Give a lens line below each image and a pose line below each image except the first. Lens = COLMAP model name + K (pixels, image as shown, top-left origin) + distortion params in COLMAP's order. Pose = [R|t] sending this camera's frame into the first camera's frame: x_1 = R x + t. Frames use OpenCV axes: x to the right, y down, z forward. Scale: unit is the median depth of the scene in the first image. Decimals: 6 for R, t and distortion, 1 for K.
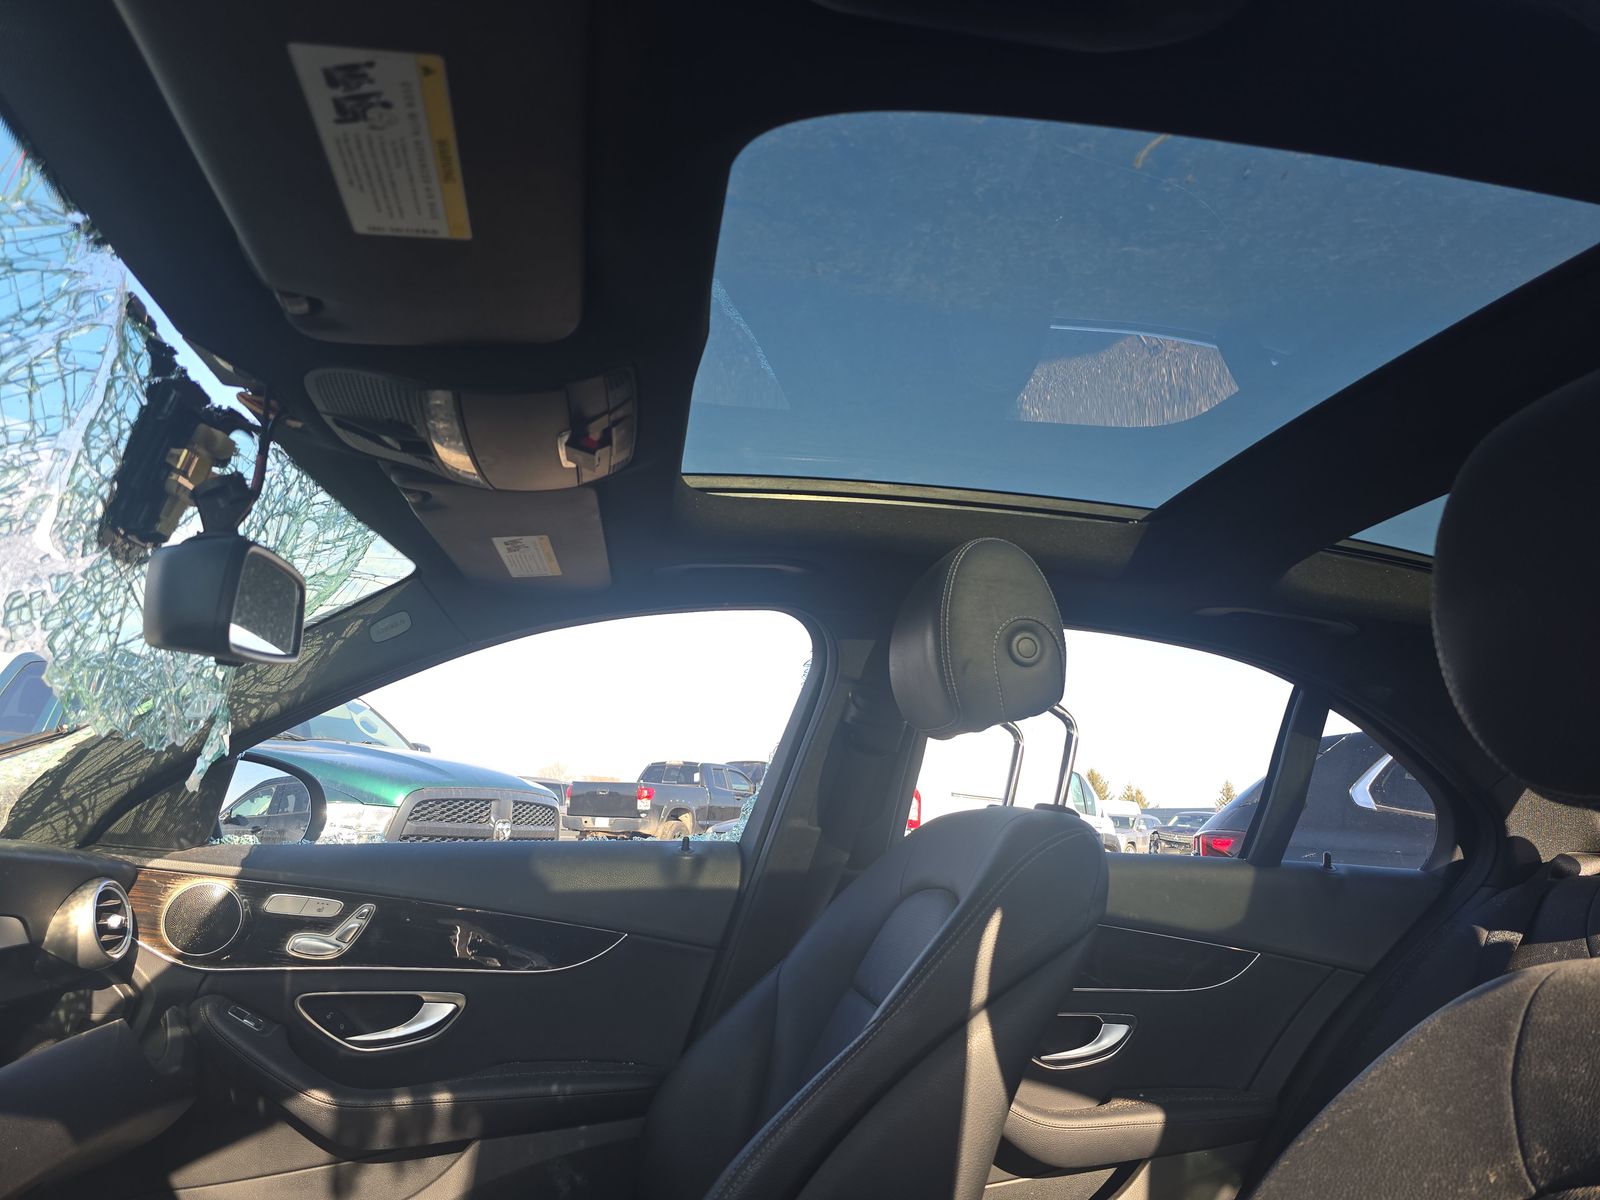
lens RADIAL K [[1071.9, 0, 795.4], [0, 1071.9, 594.8], [0, 0, 1]] dist [0.056522, -0.050010]
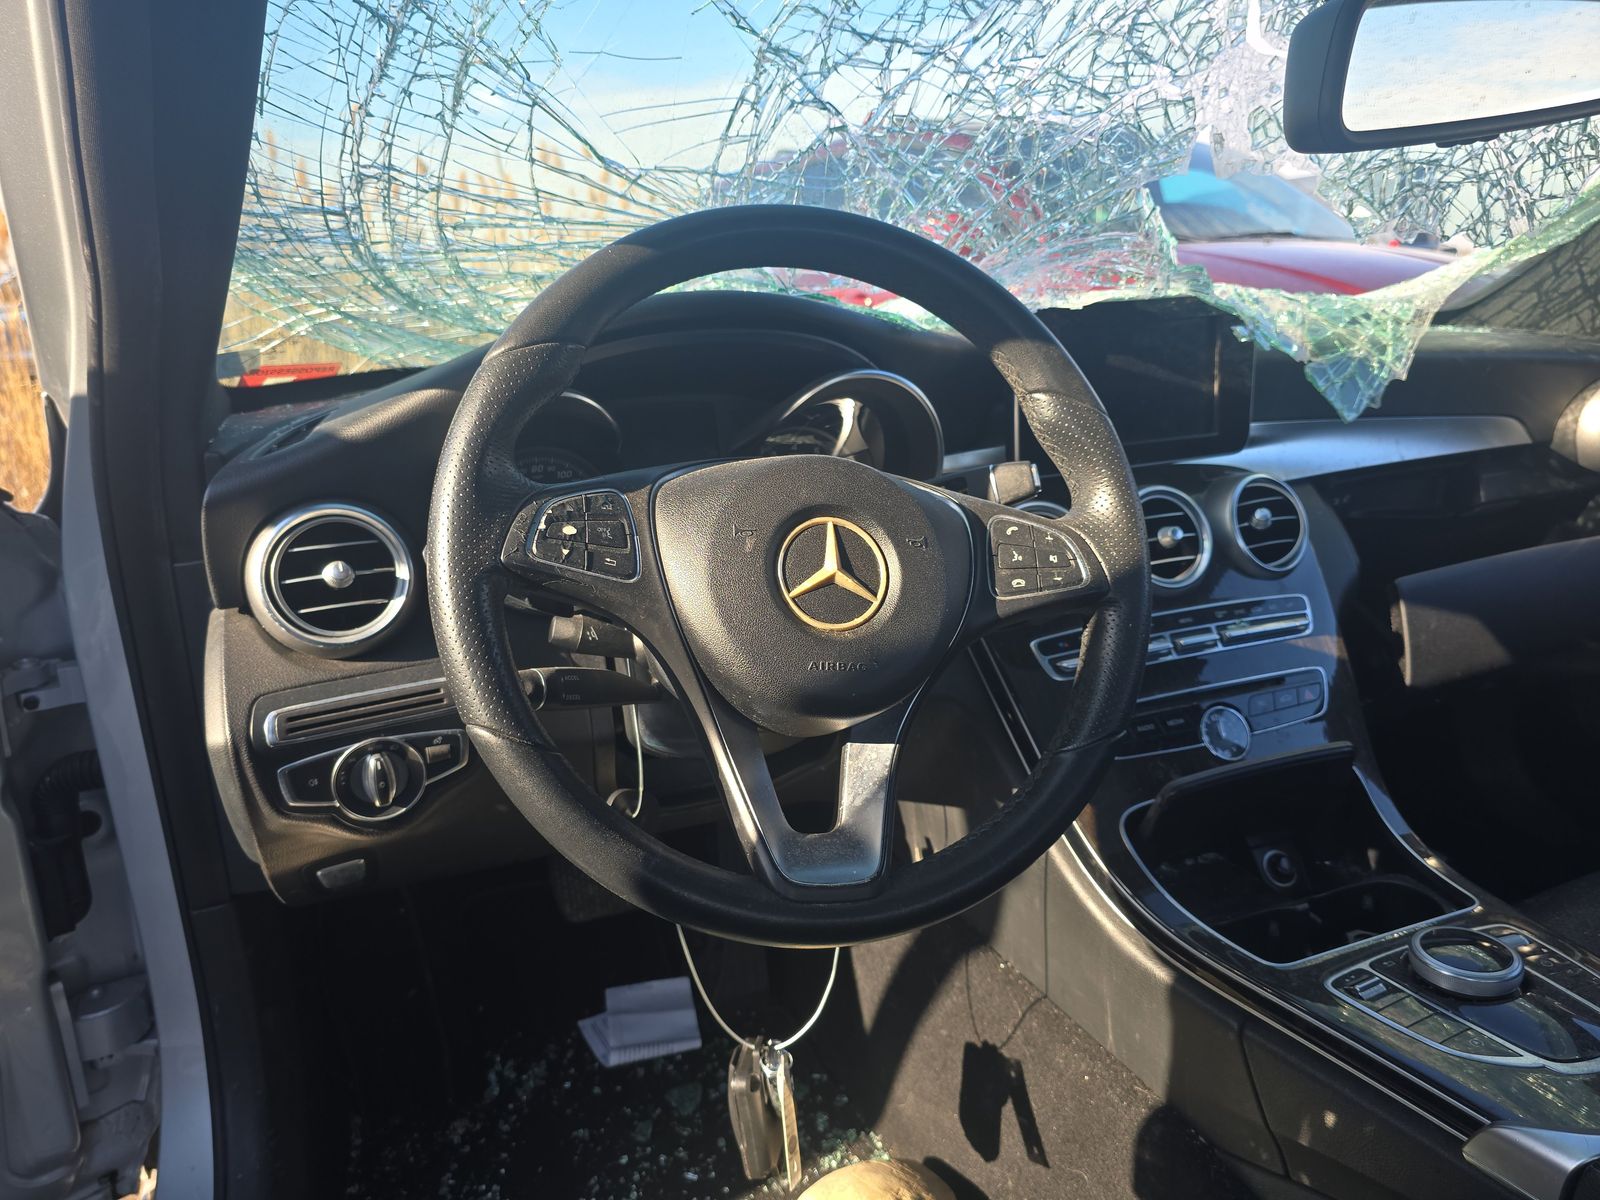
lens RADIAL K [[1071.9, 0, 811.6], [0, 1071.9, 590.7], [0, 0, 1]] dist [0.056522, -0.050010]
pose [[0.210577, 0.200612, -0.956772, 0.096441], [0.266401, 0.929899, 0.253610, 0.022768], [0.940578, -0.308290, 0.142372, 0.194871]]
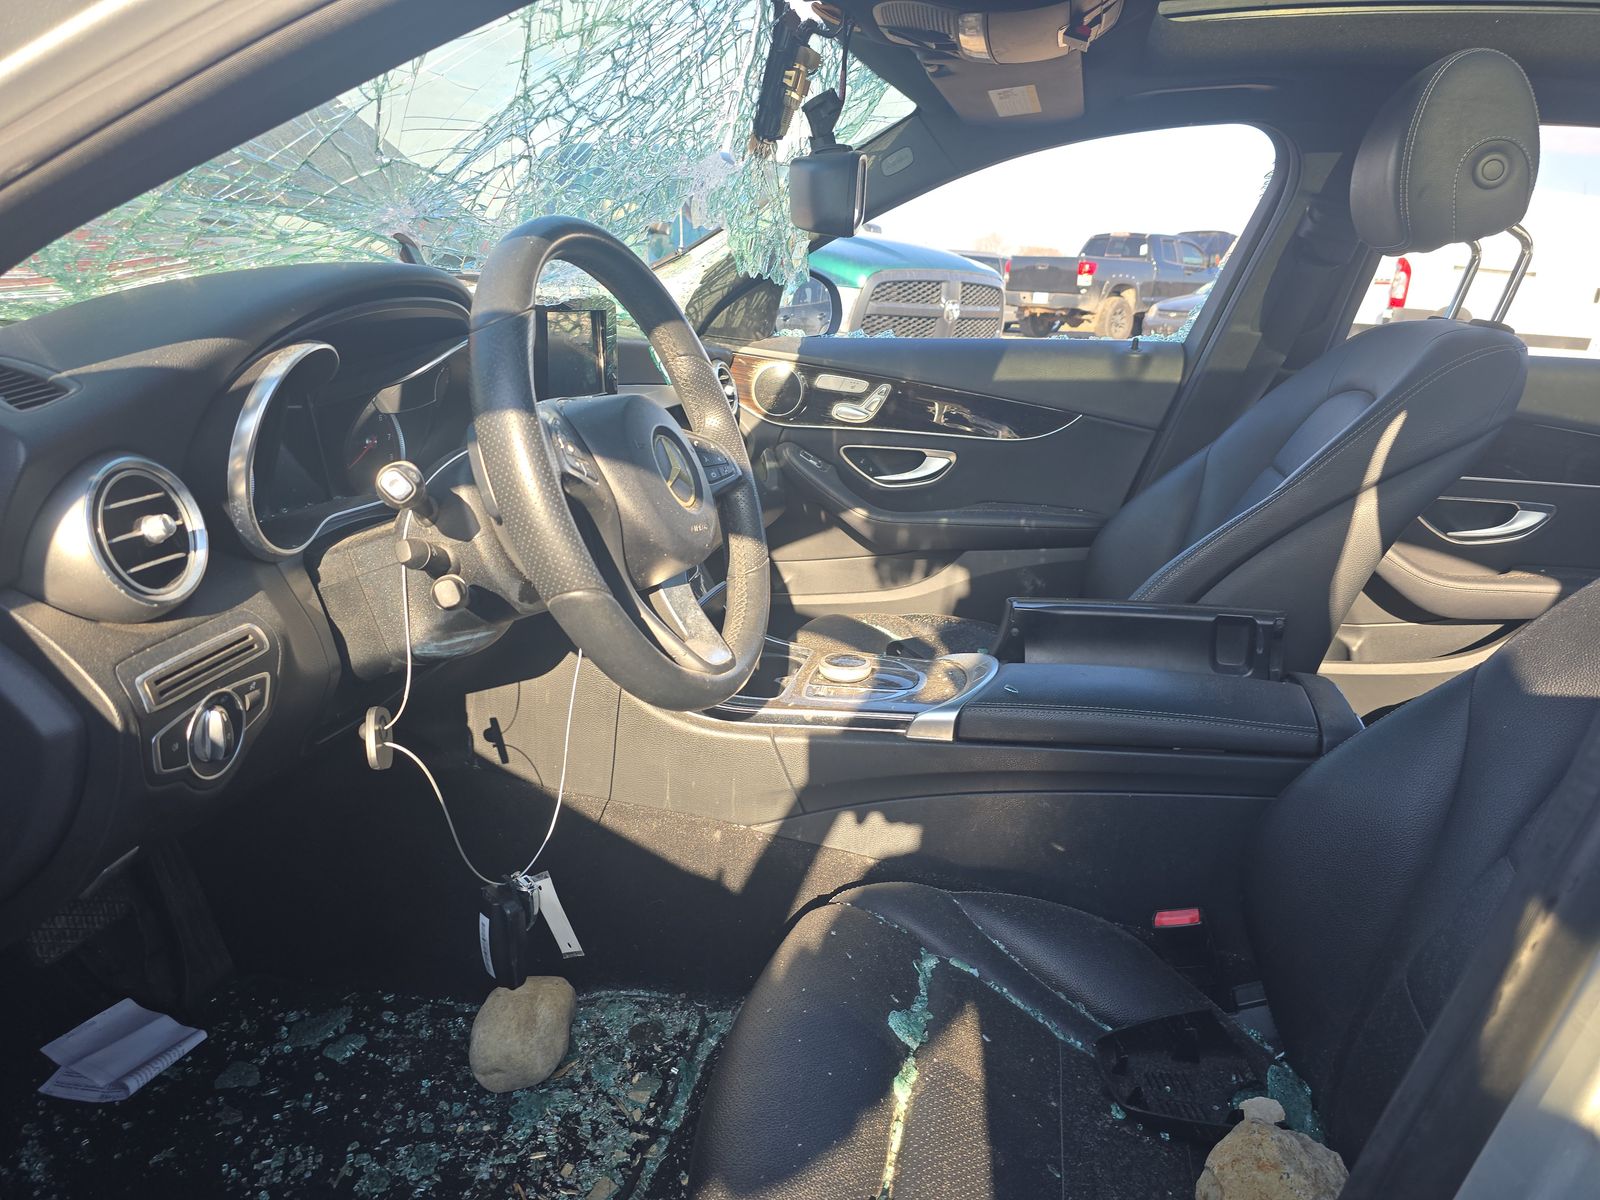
lens RADIAL K [[1071.9, 0, 803.8], [0, 1071.9, 596.7], [0, 0, 1]] dist [0.056522, -0.050010]
pose [[0.928639, 0.106905, -0.355247, 0.011512], [0.069642, 0.890323, 0.449972, -0.089197], [0.364389, -0.442602, 0.819344, -0.251935]]
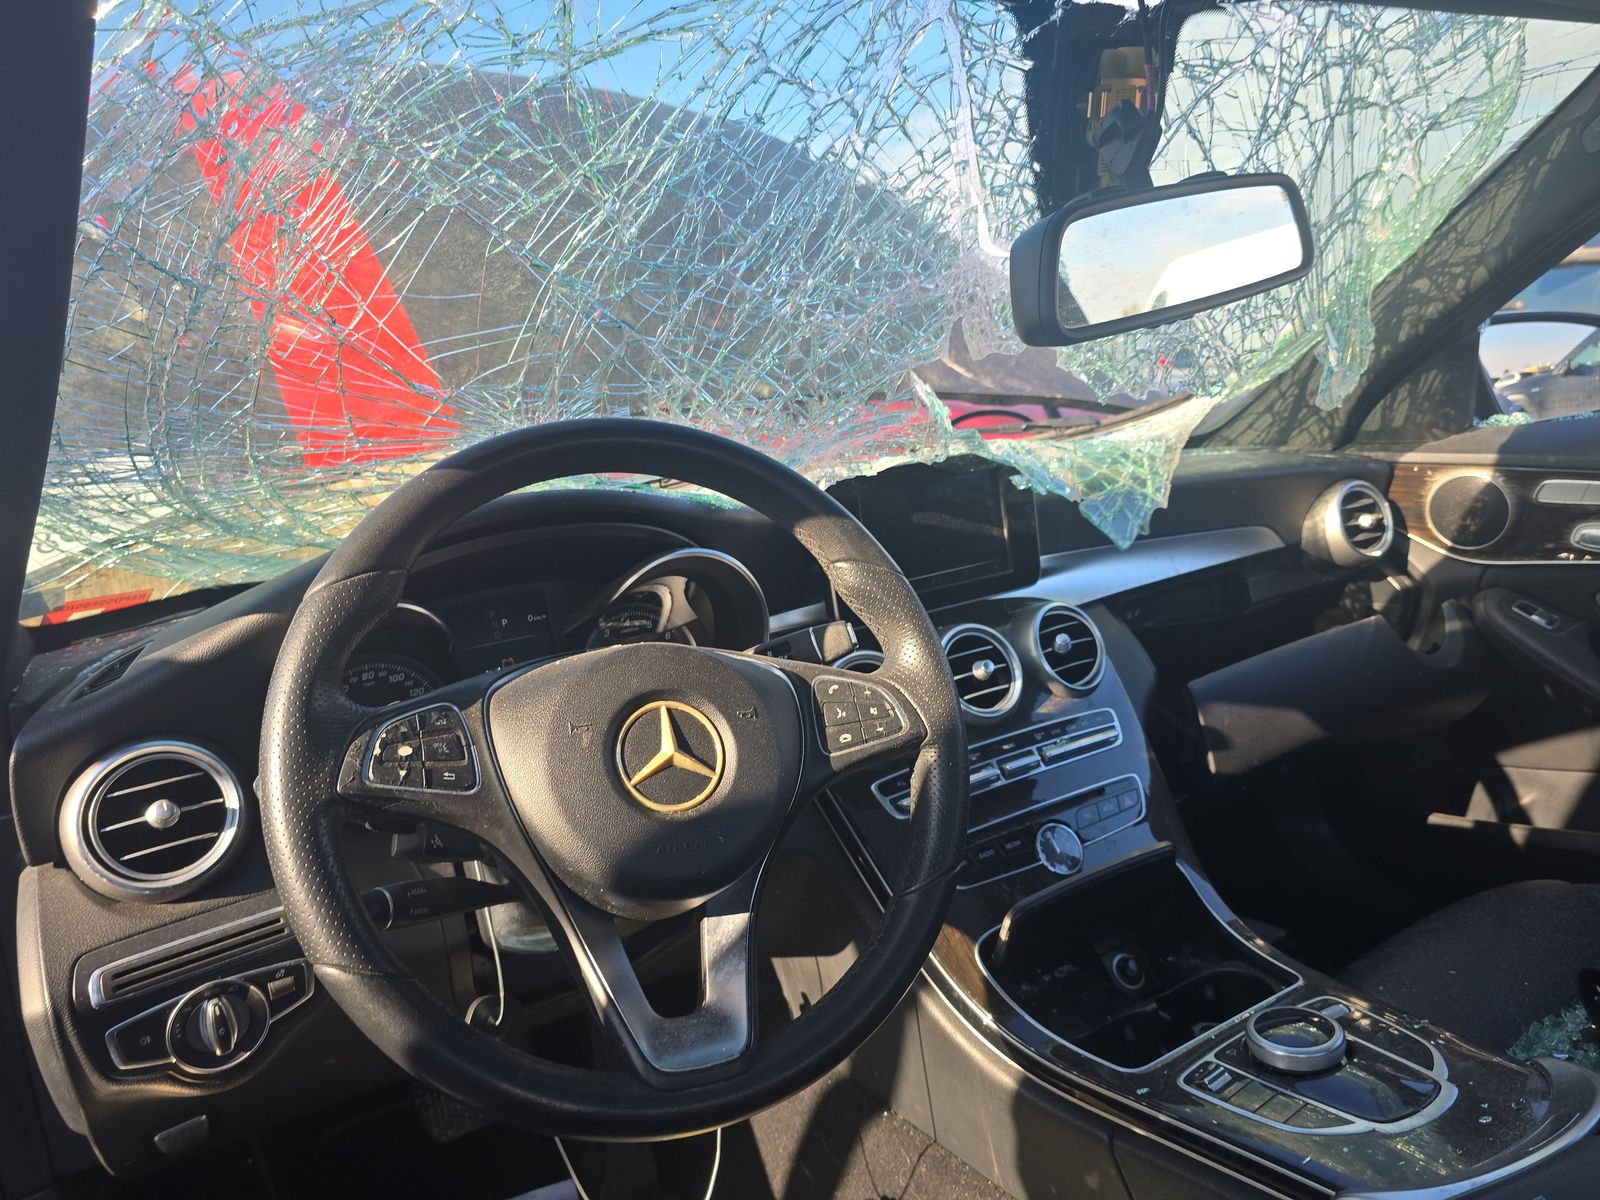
lens RADIAL K [[1071.9, 0, 804.2], [0, 1071.9, 590.3], [0, 0, 1]] dist [0.056522, -0.050010]
pose [[0.349110, 0.049219, -0.935788, 0.123339], [0.343257, 0.922494, 0.176577, 0.004230], [0.871950, -0.382860, 0.305157, 0.203450]]
